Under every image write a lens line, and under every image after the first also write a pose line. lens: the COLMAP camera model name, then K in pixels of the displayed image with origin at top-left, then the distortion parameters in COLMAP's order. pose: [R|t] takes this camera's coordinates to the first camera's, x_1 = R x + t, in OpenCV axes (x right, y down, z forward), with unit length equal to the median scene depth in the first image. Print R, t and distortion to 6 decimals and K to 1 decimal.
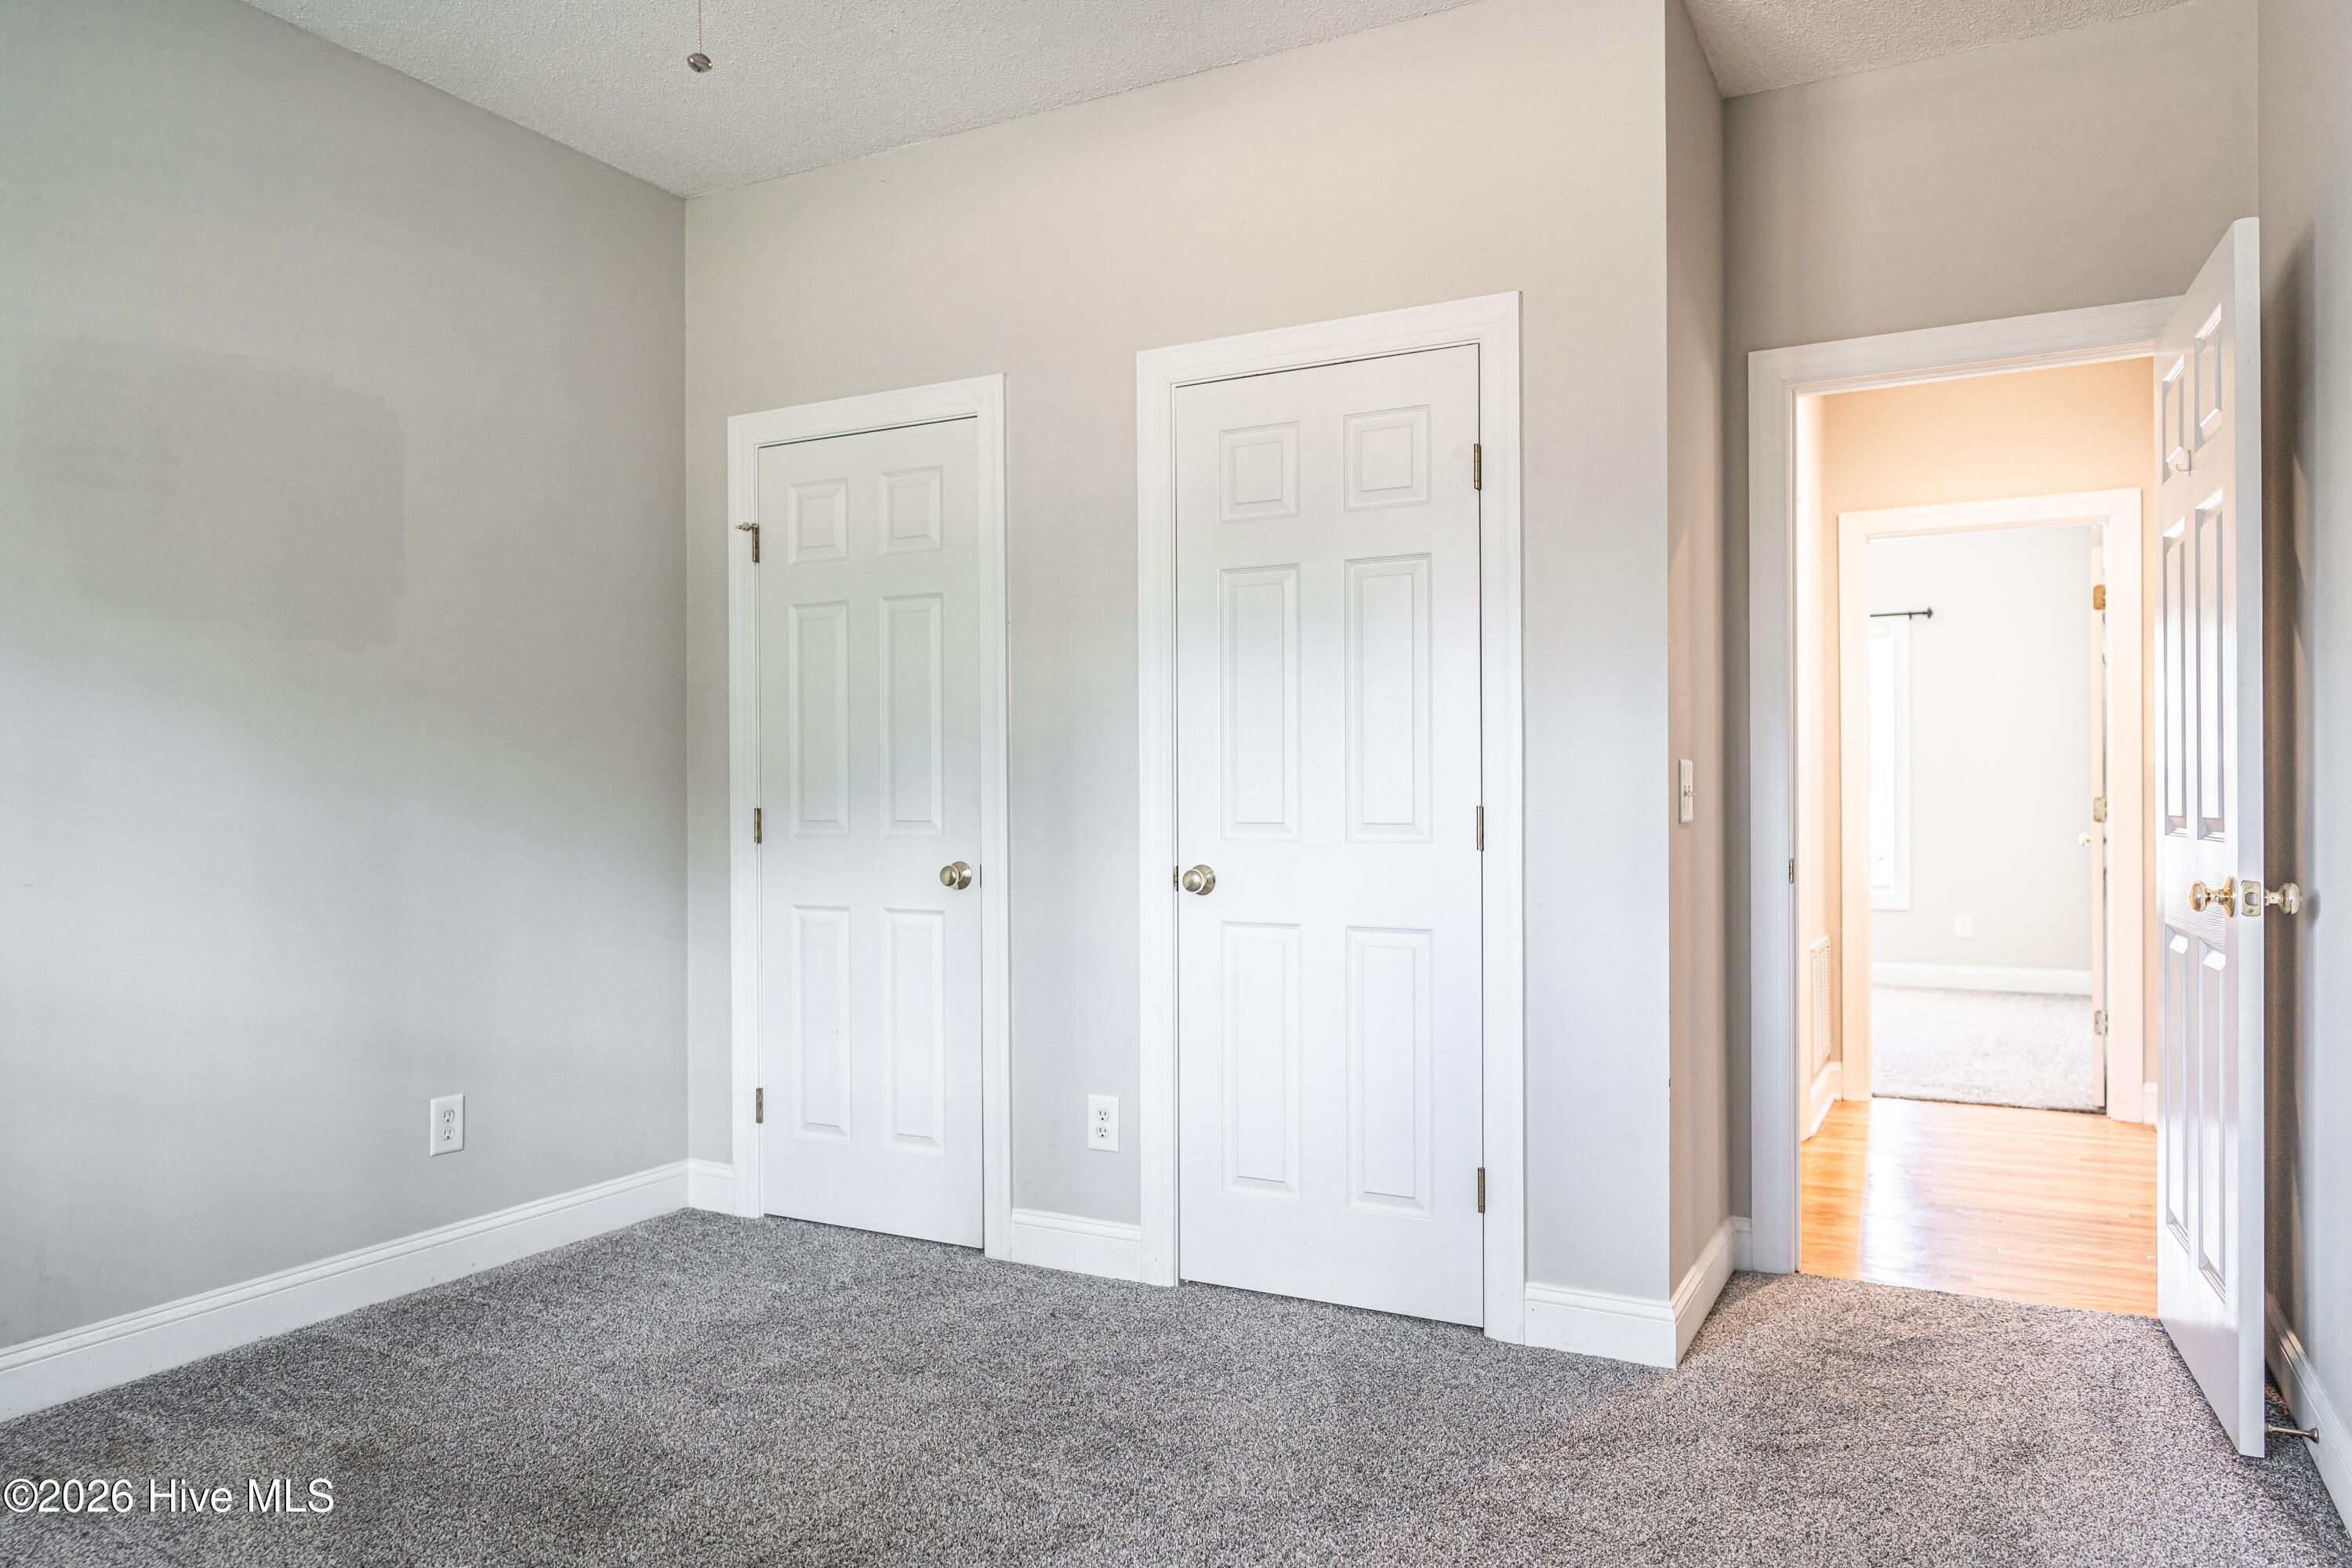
lens RADIAL K [[1597.4, 0, 1170.4], [0, 1597.4, 788.8], [0, 0, 1]] dist [-0.000198, 0.001238]
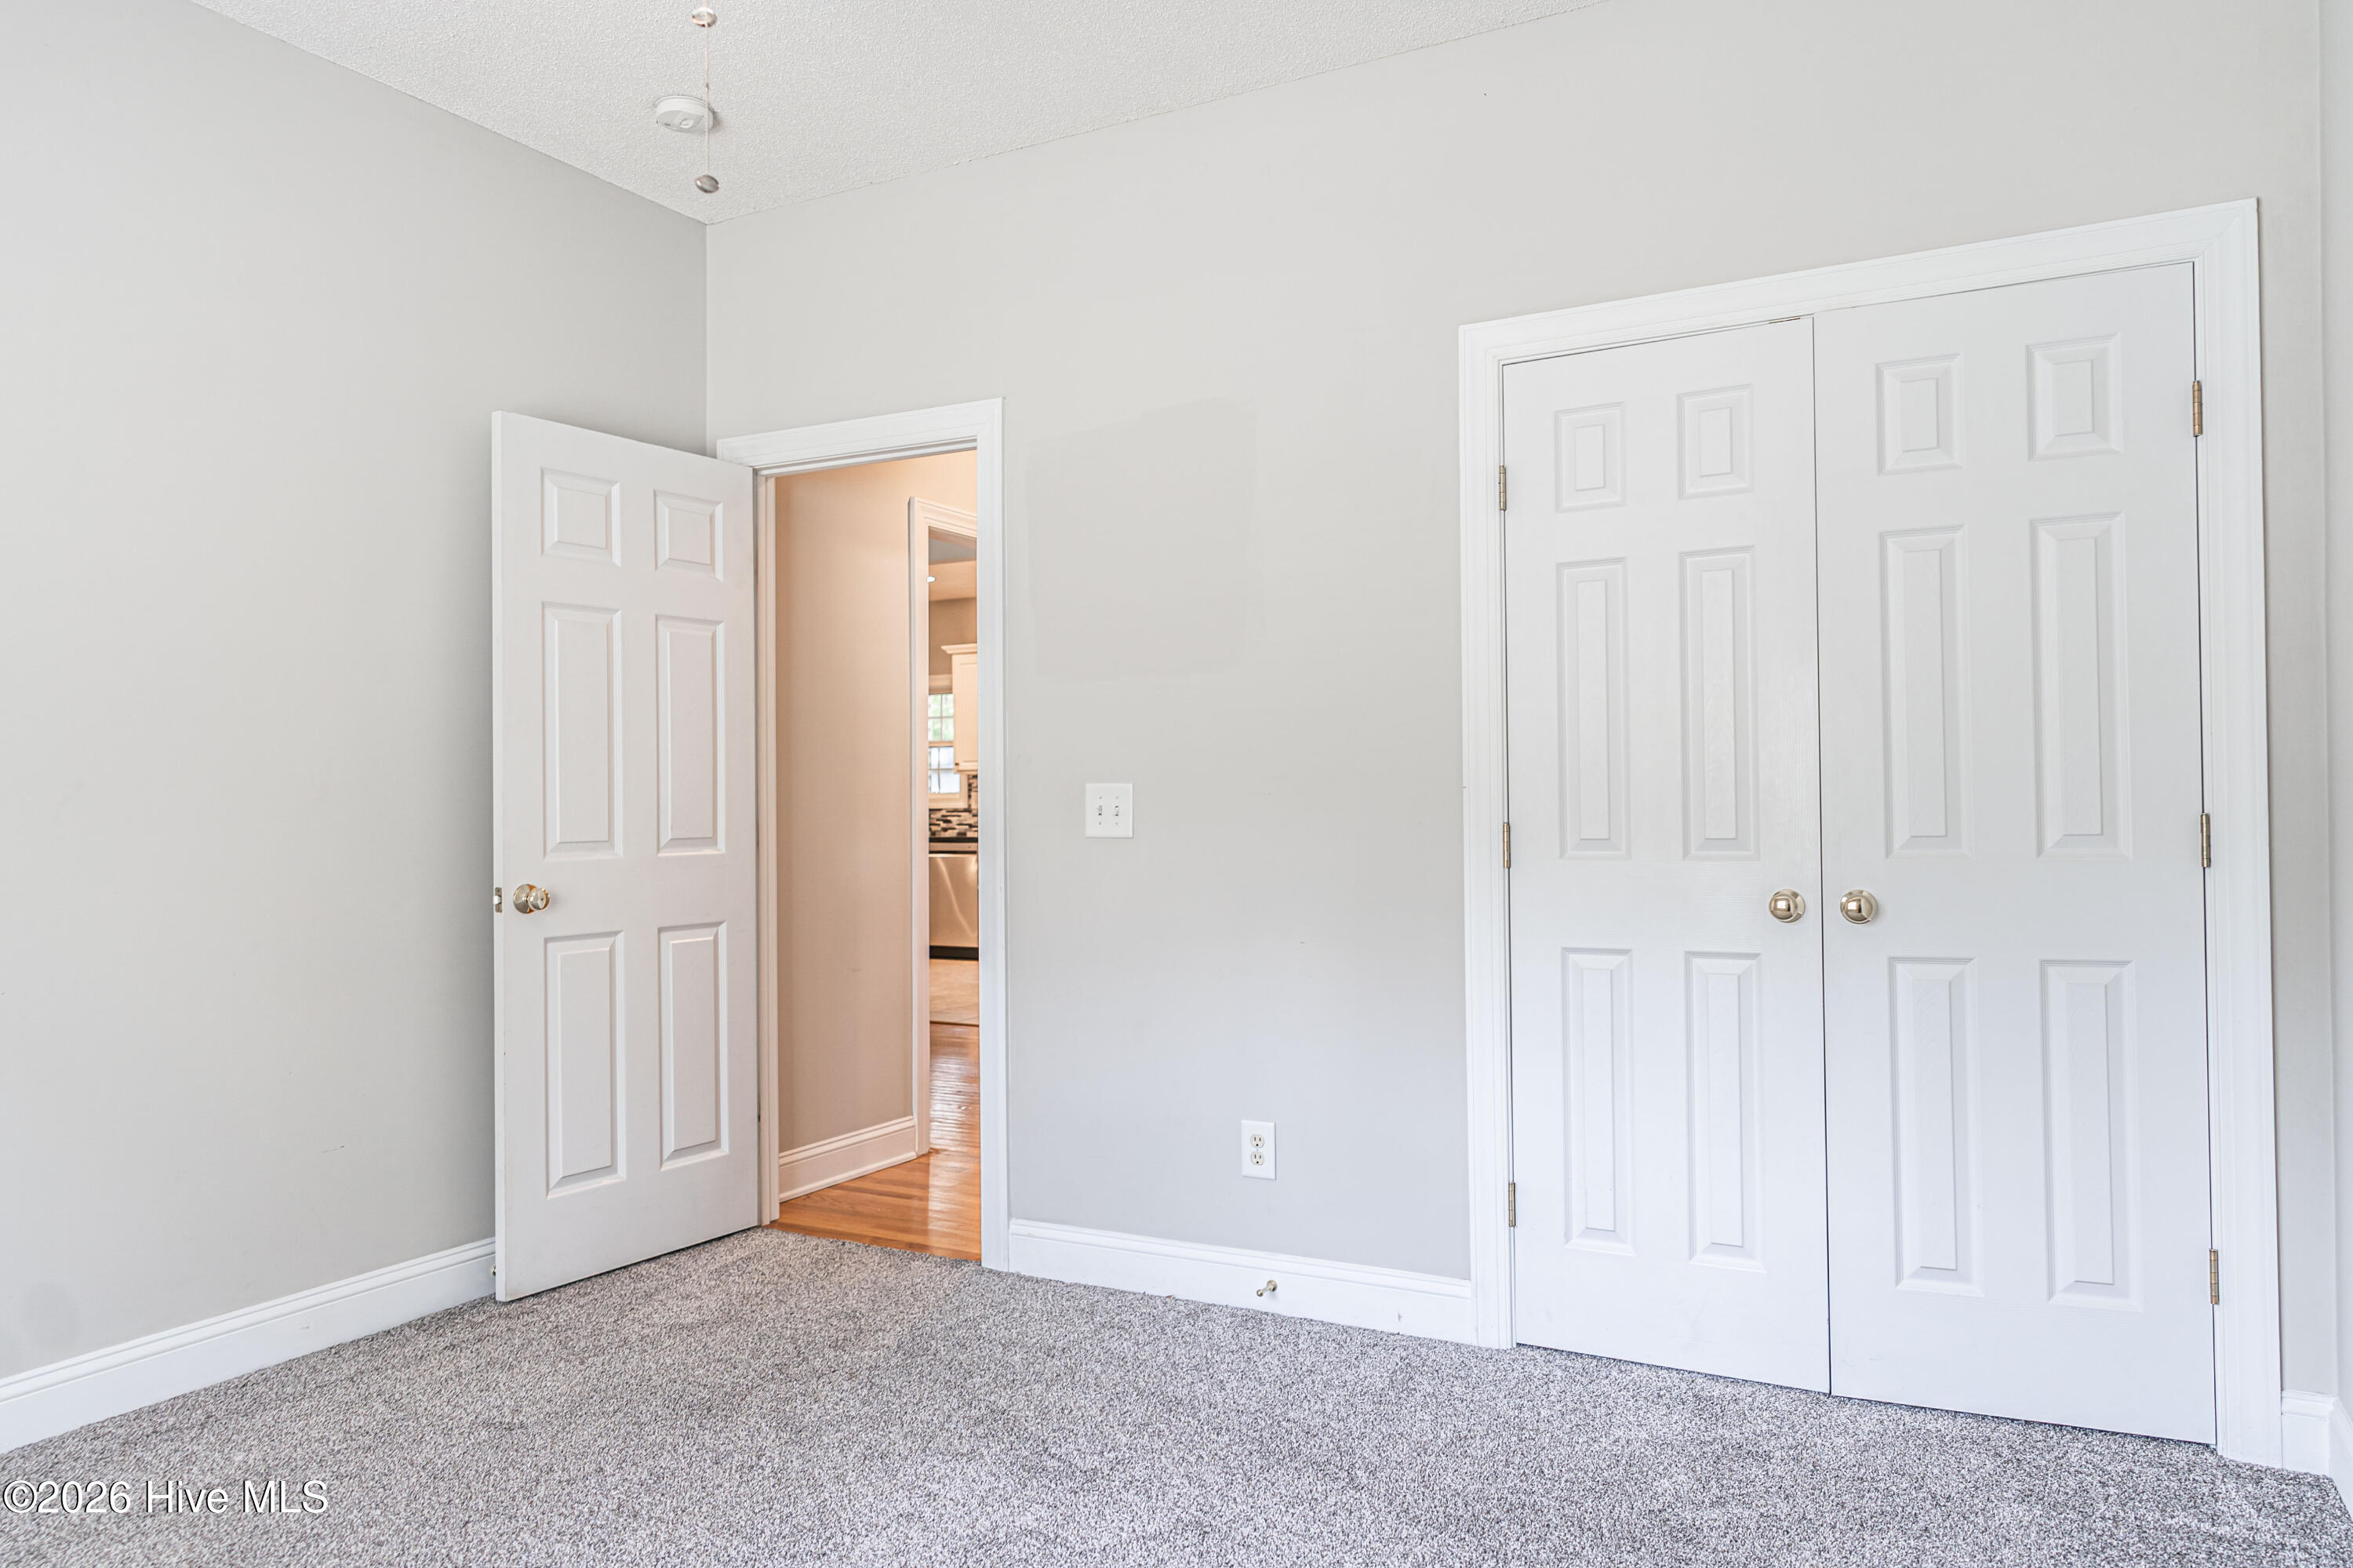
lens RADIAL K [[1560.1, 0, 1177.7], [0, 1560.1, 791.0], [0, 0, 1]] dist [-0.000233, 0.005380]
pose [[0.999881, -0.002619, 0.015192, -0.196222], [0.002765, 0.999950, -0.009608, 0.002019], [-0.015166, 0.009648, 0.999838, 0.107322]]
